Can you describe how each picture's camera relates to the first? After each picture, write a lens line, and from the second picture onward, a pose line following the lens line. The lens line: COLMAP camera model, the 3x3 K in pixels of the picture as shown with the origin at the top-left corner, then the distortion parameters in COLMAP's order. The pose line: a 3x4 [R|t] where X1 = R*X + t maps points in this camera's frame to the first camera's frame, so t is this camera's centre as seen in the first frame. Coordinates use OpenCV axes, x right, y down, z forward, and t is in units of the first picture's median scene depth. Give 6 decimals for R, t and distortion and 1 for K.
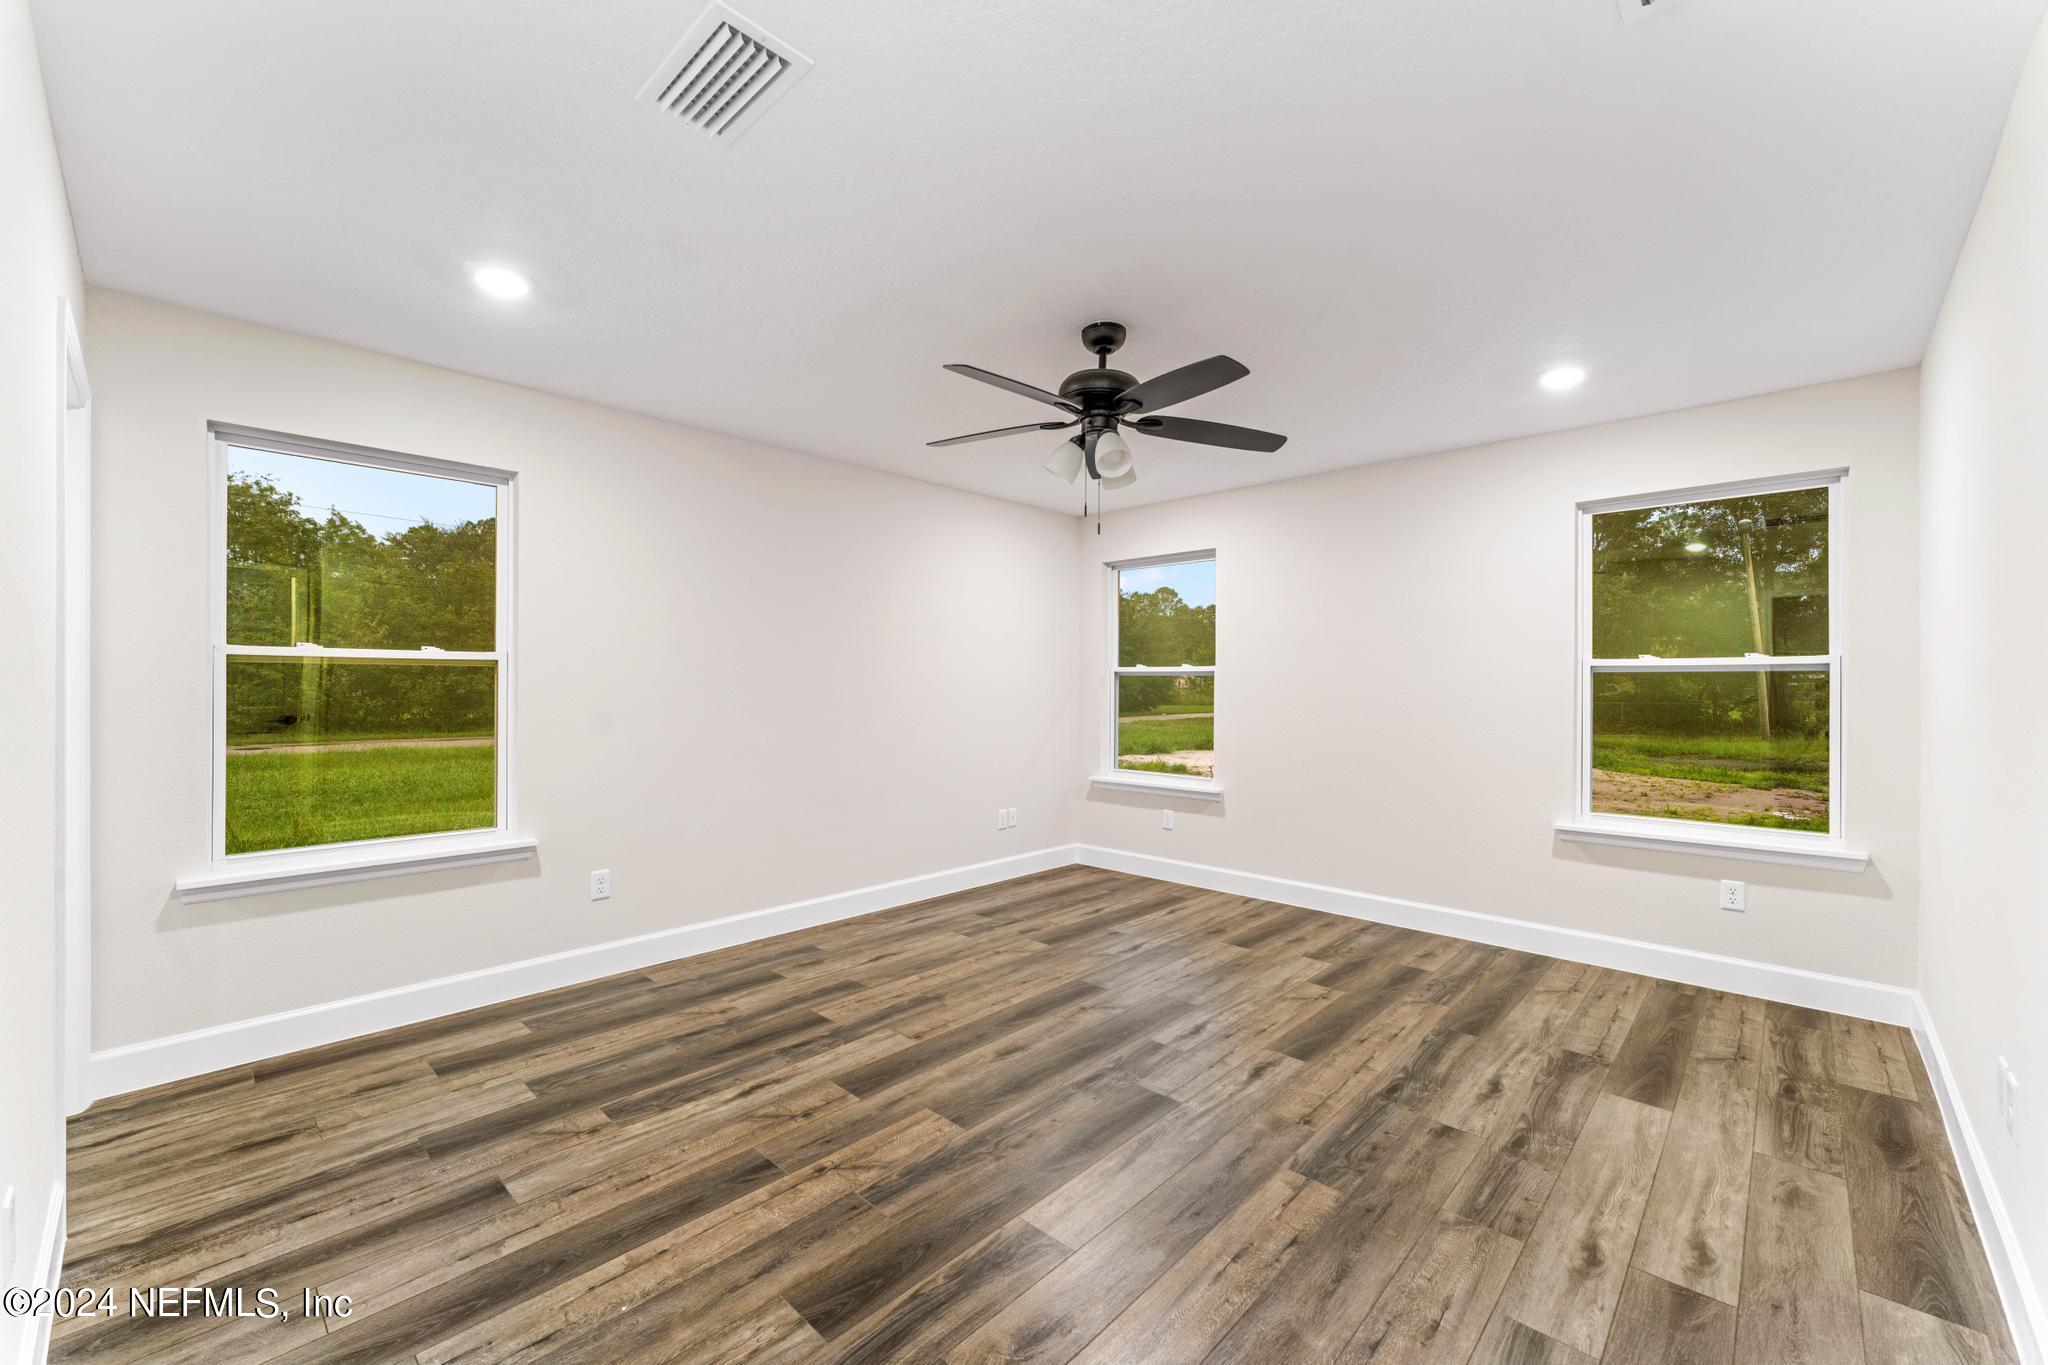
lens RADIAL K [[822.7, 0, 1023.8], [0, 822.7, 689.2], [0, 0, 1]] dist [0.000370, 0.000769]
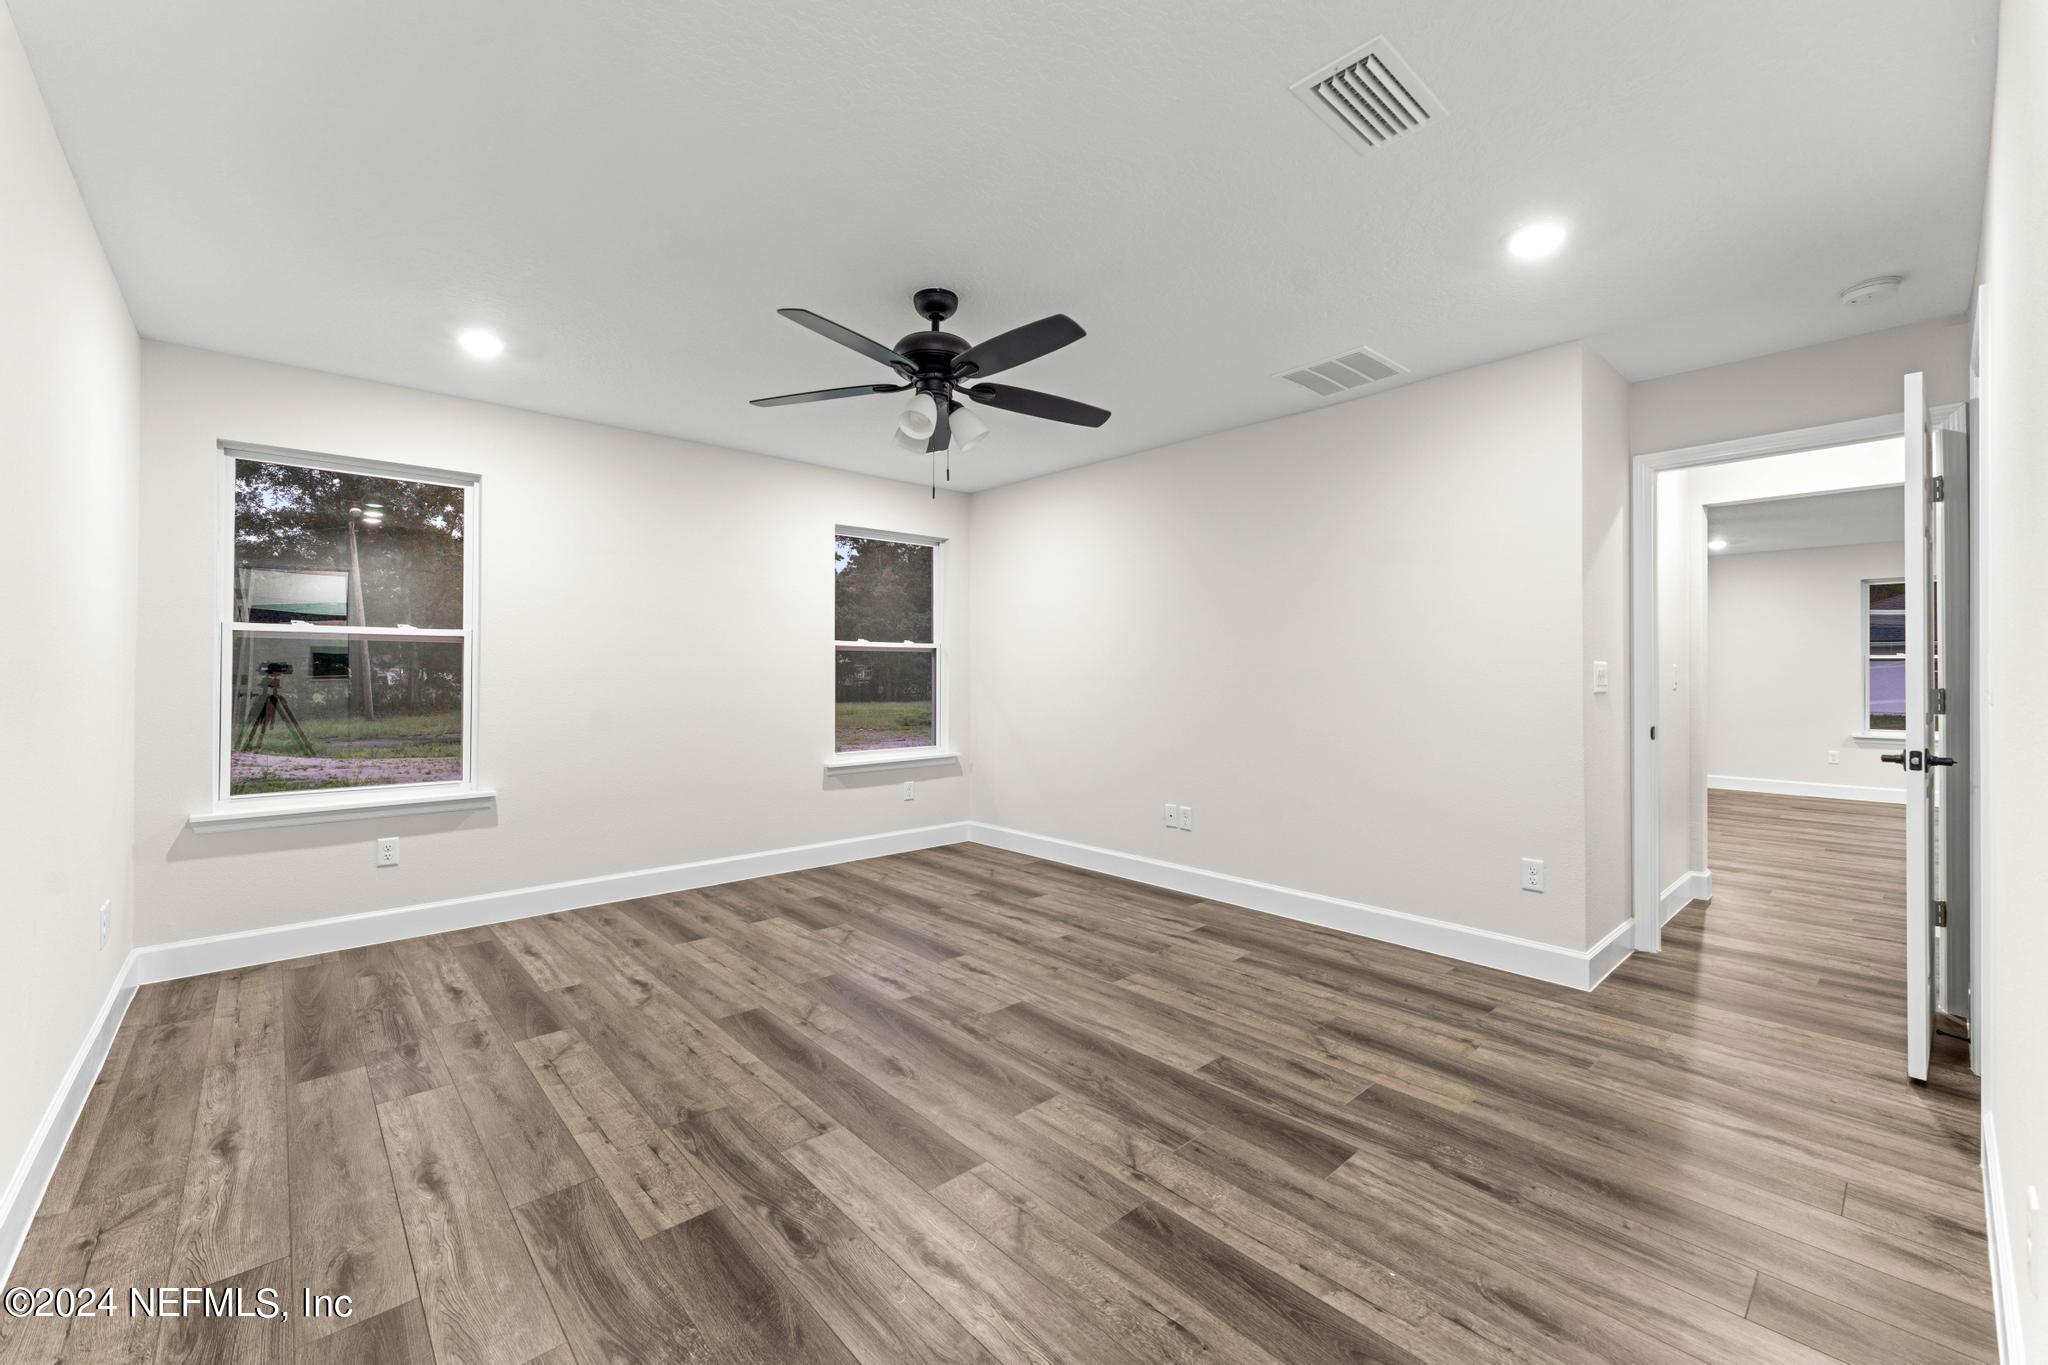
lens RADIAL K [[822.7, 0, 1018.8], [0, 822.7, 675.7], [0, 0, 1]] dist [0.000370, 0.000769]
pose [[0.072830, -0.005432, 0.997330, -0.924853], [0.004329, 0.999977, 0.005130, 0.022088], [-0.997335, 0.003944, 0.072852, 0.849260]]
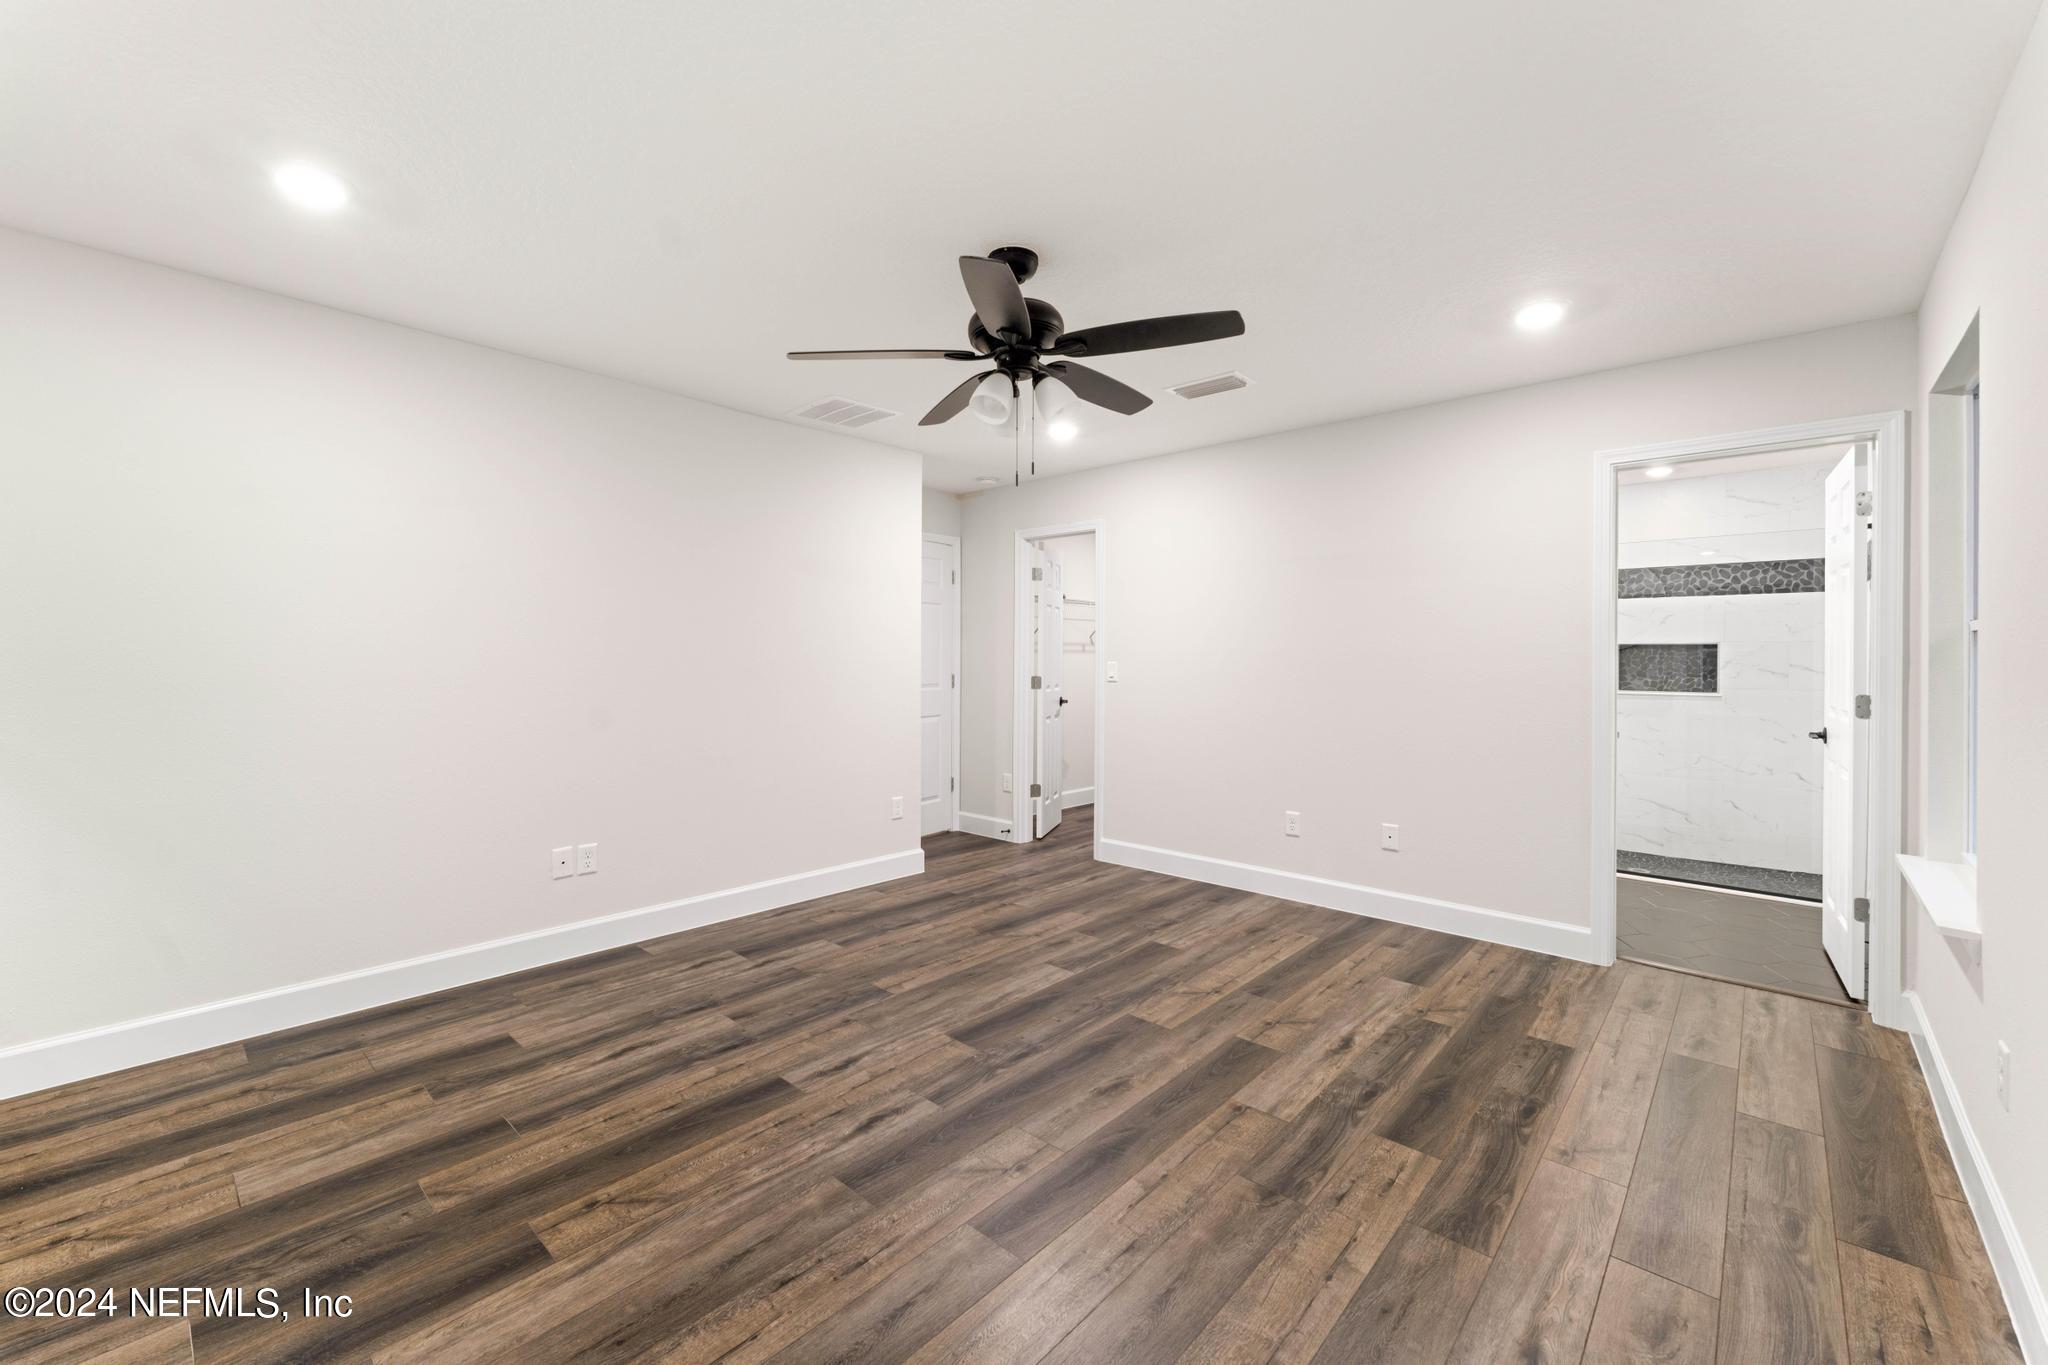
lens RADIAL K [[822.7, 0, 1032.1], [0, 822.7, 656.9], [0, 0, 1]] dist [0.000370, 0.000769]
pose [[-0.999525, -0.009144, -0.029434, 0.102480], [-0.009291, 0.999945, 0.004873, -0.008898], [0.029388, 0.005144, -0.999555, 1.949769]]
